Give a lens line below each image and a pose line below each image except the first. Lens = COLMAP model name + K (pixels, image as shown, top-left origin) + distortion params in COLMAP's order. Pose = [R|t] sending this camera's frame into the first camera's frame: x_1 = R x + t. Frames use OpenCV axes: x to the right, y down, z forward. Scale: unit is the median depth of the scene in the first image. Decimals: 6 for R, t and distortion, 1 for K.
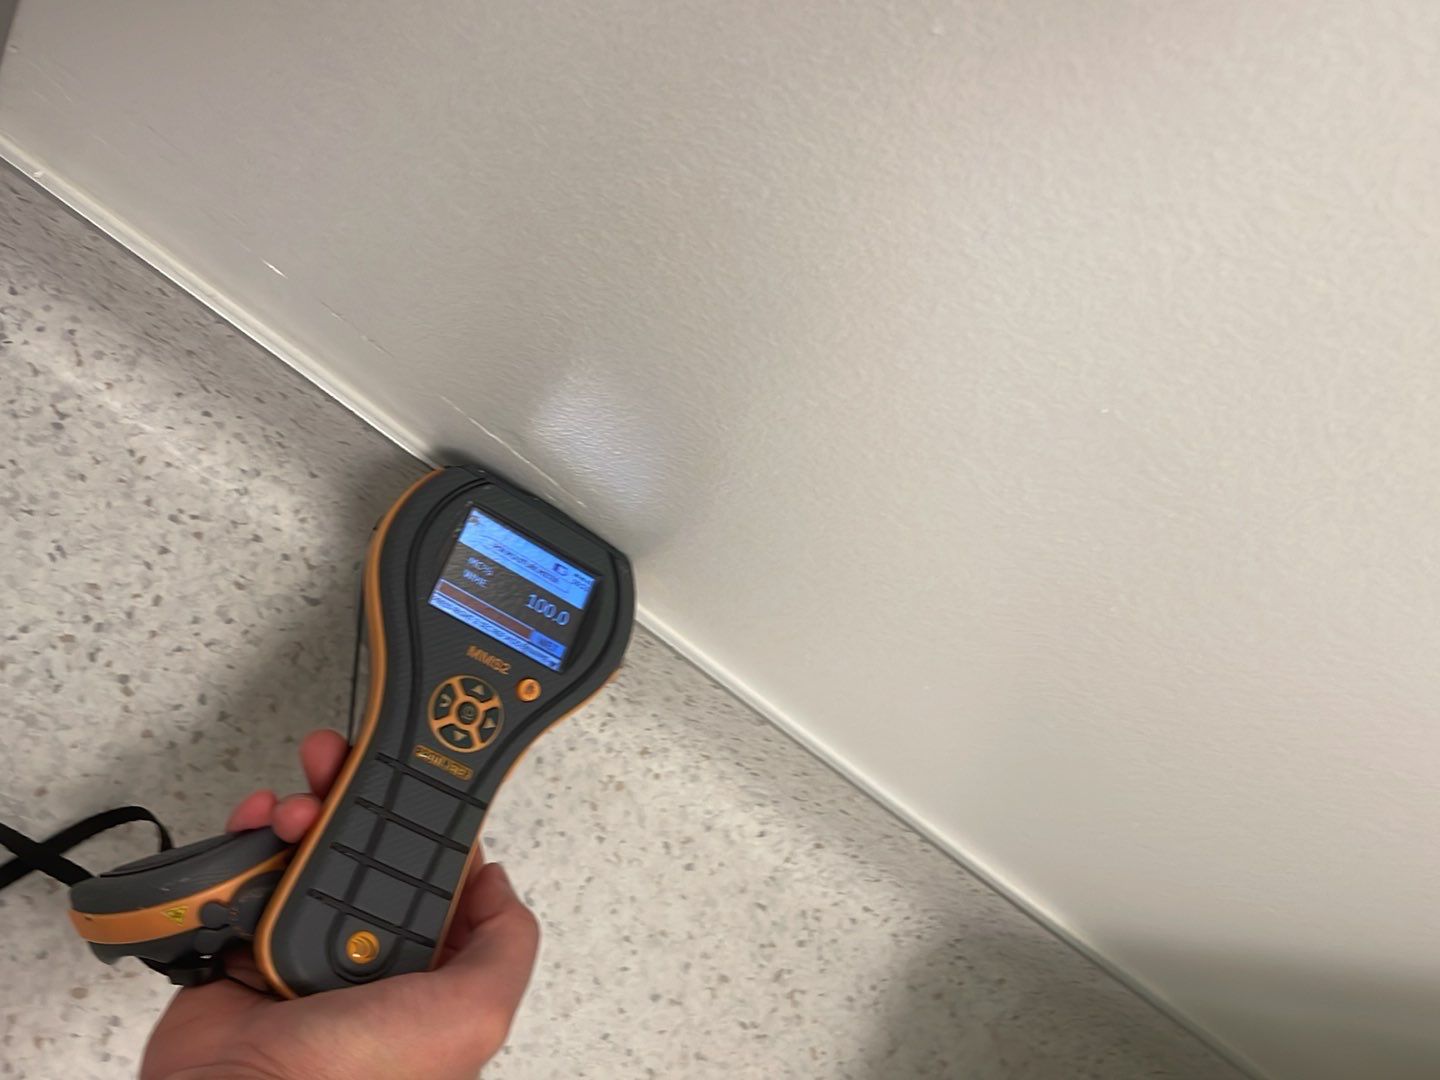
lens RADIAL K [[1413.6, 0, 740.3], [0, 1413.6, 543.9], [0, 0, 1]] dist [0.164997, -0.366772]
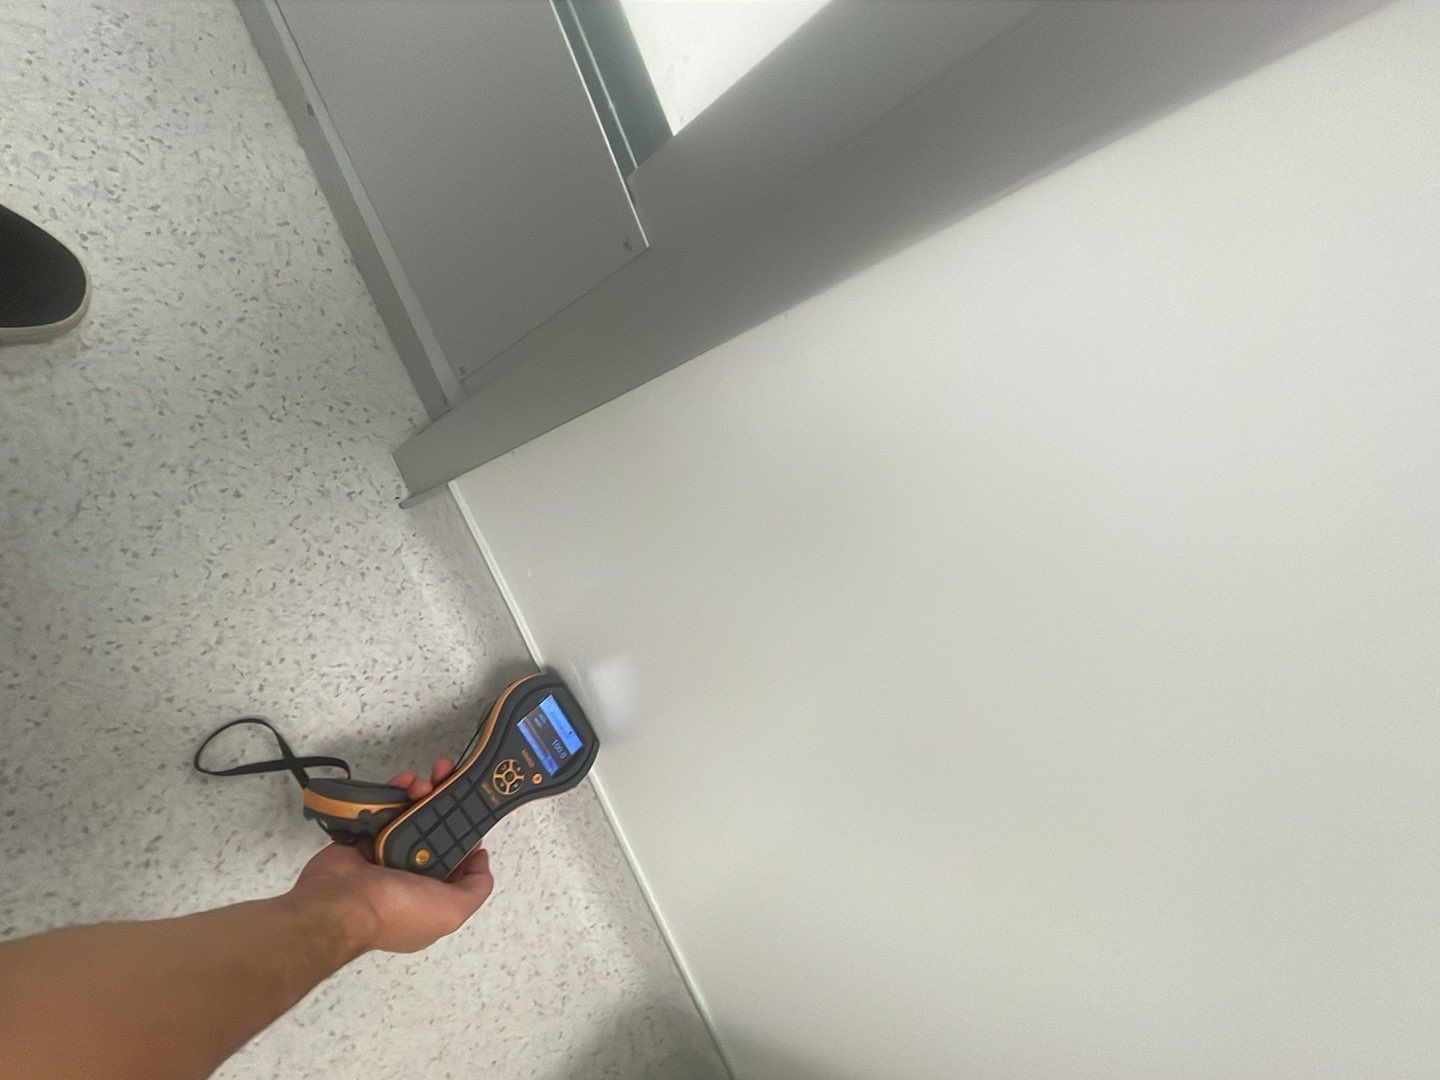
lens RADIAL K [[759.2, 0, 720.0], [0, 759.2, 540.0], [0, 0, 1]] dist [0.031133, -0.029823]
pose [[0.912636, 0.408753, 0.004127, -0.040158], [-0.382918, 0.858398, -0.341361, 0.073008], [-0.143075, 0.309958, 0.939923, -0.276481]]
